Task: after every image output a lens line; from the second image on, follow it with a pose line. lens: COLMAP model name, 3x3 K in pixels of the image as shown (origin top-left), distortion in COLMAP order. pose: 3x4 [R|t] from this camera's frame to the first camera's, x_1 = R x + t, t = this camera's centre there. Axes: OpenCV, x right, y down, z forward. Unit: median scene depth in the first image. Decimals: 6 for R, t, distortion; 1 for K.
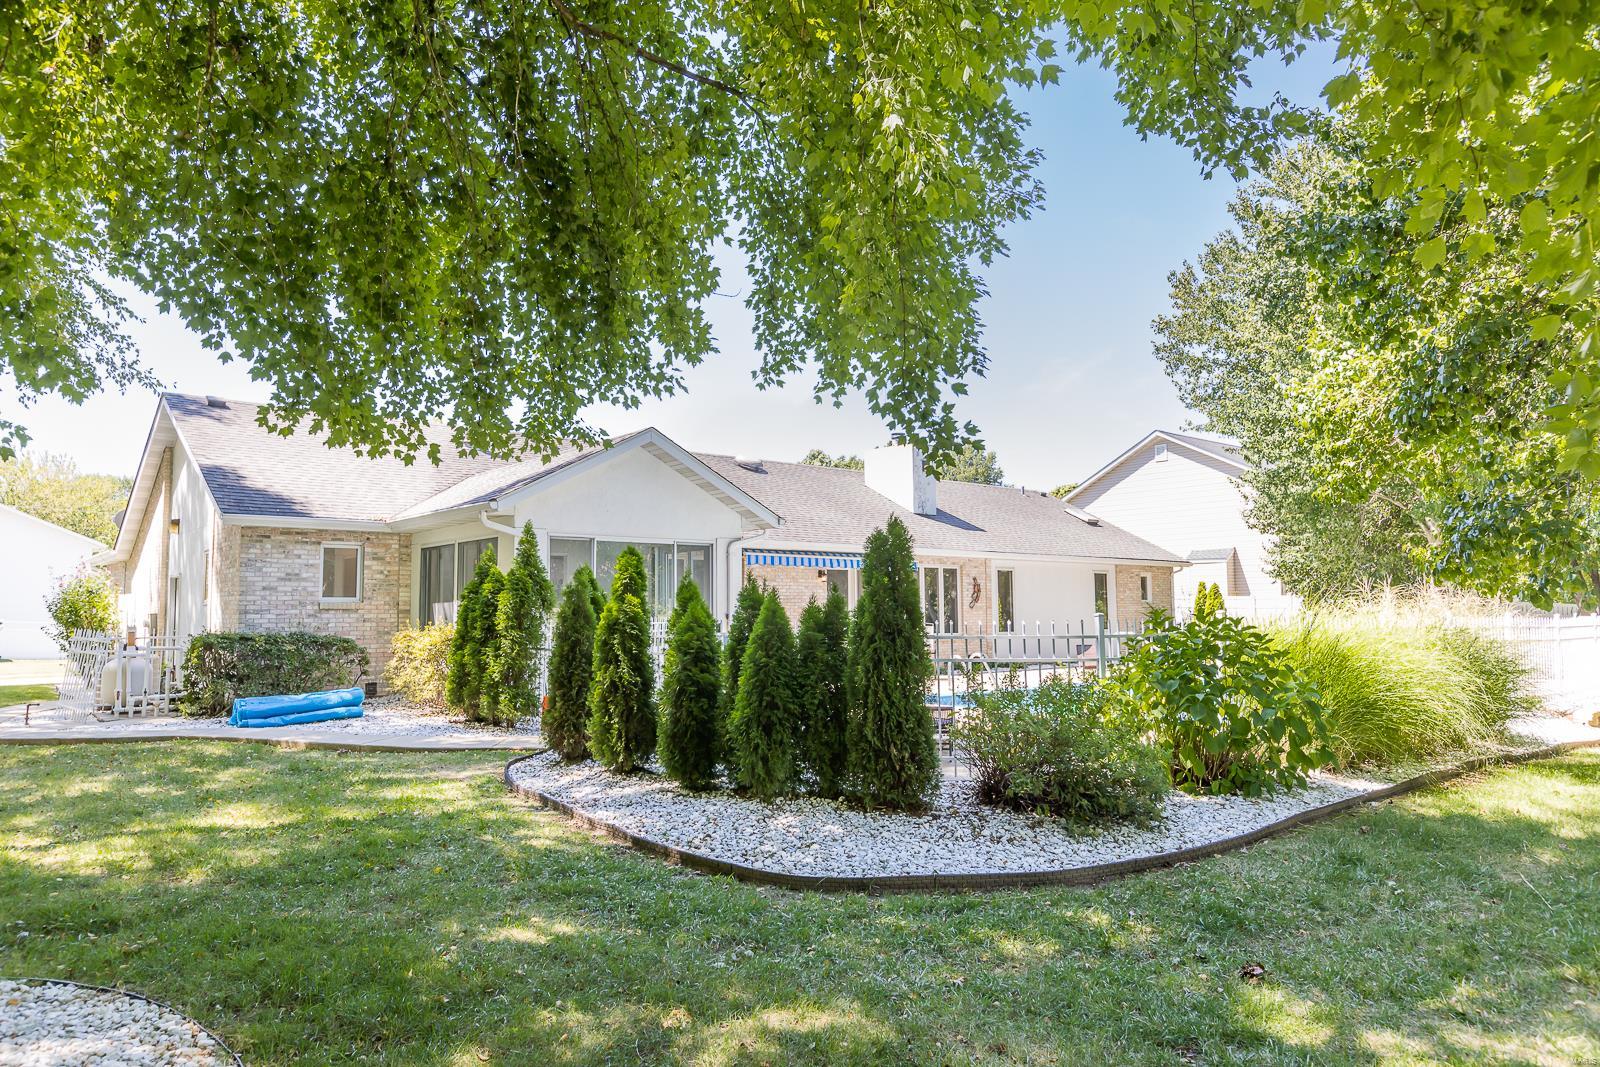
lens RADIAL K [[1324.3, 0, 791.7], [0, 1324.3, 529.6], [0, 0, 1]] dist [0.083790, 0.001345]
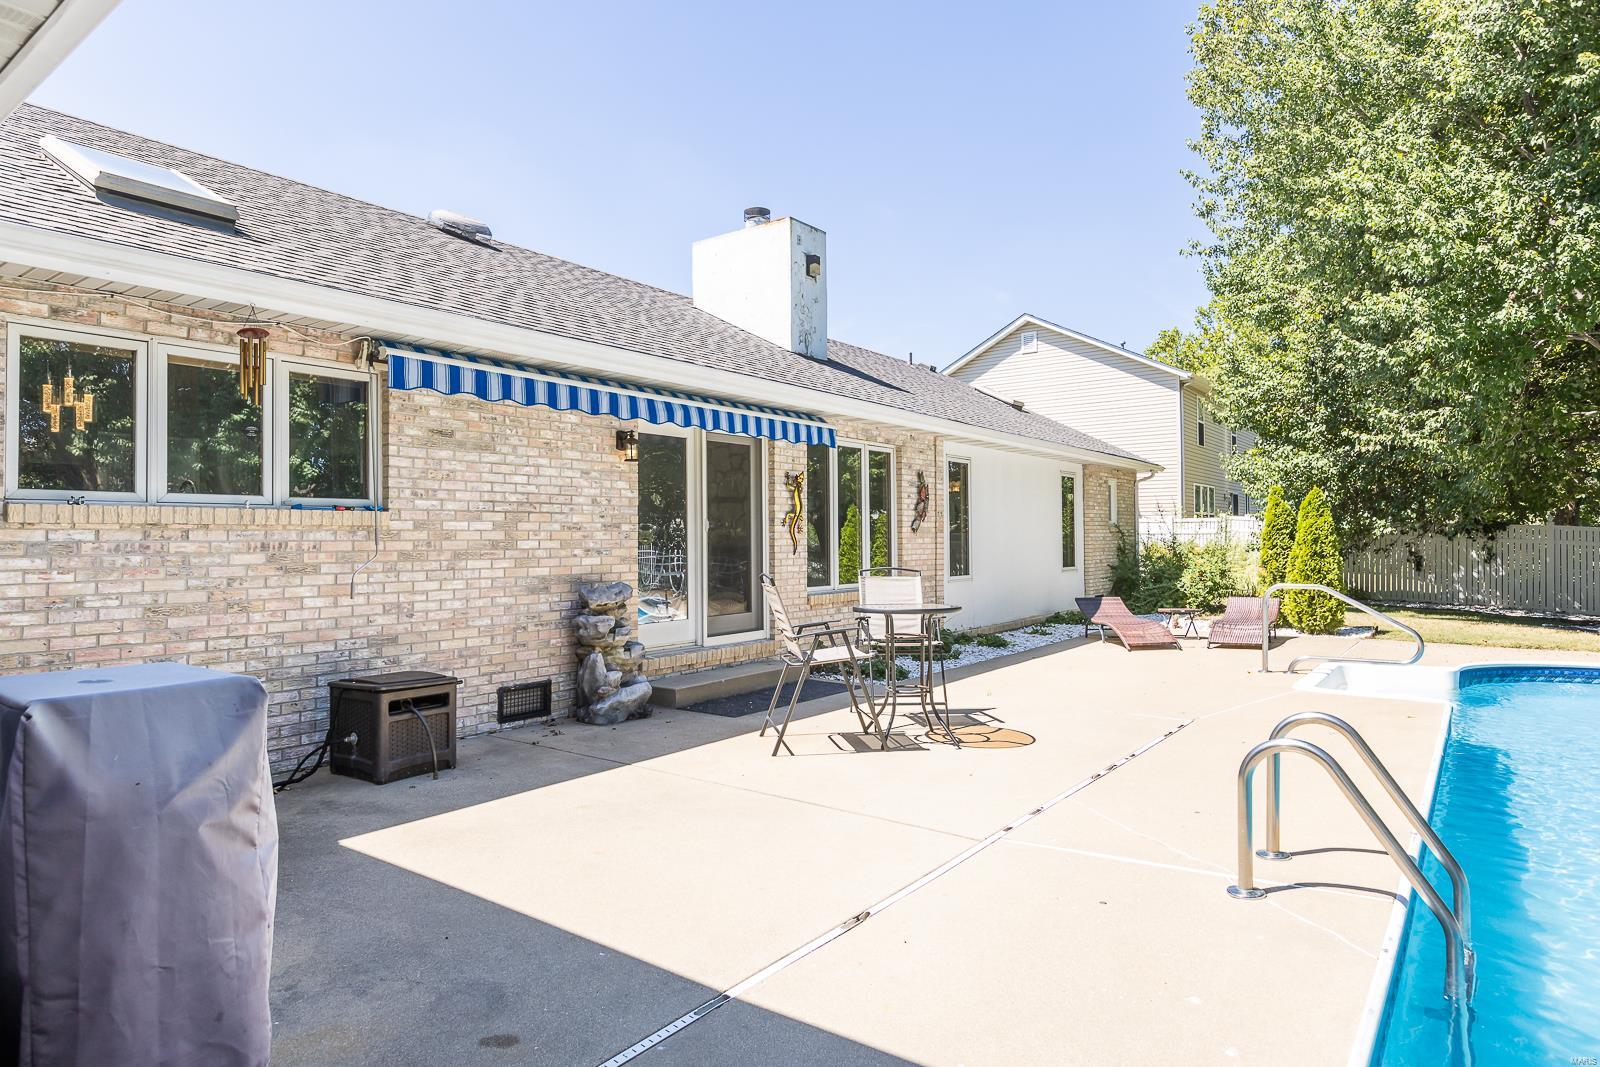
lens RADIAL K [[878.5, 0, 790.4], [0, 878.5, 517.6], [0, 0, 1]] dist [0.000234, 0.002973]
pose [[0.968648, 0.008894, 0.248280, 0.005384], [-0.018933, 0.999095, 0.038075, 0.041260], [-0.247716, -0.041582, 0.967940, 0.675046]]
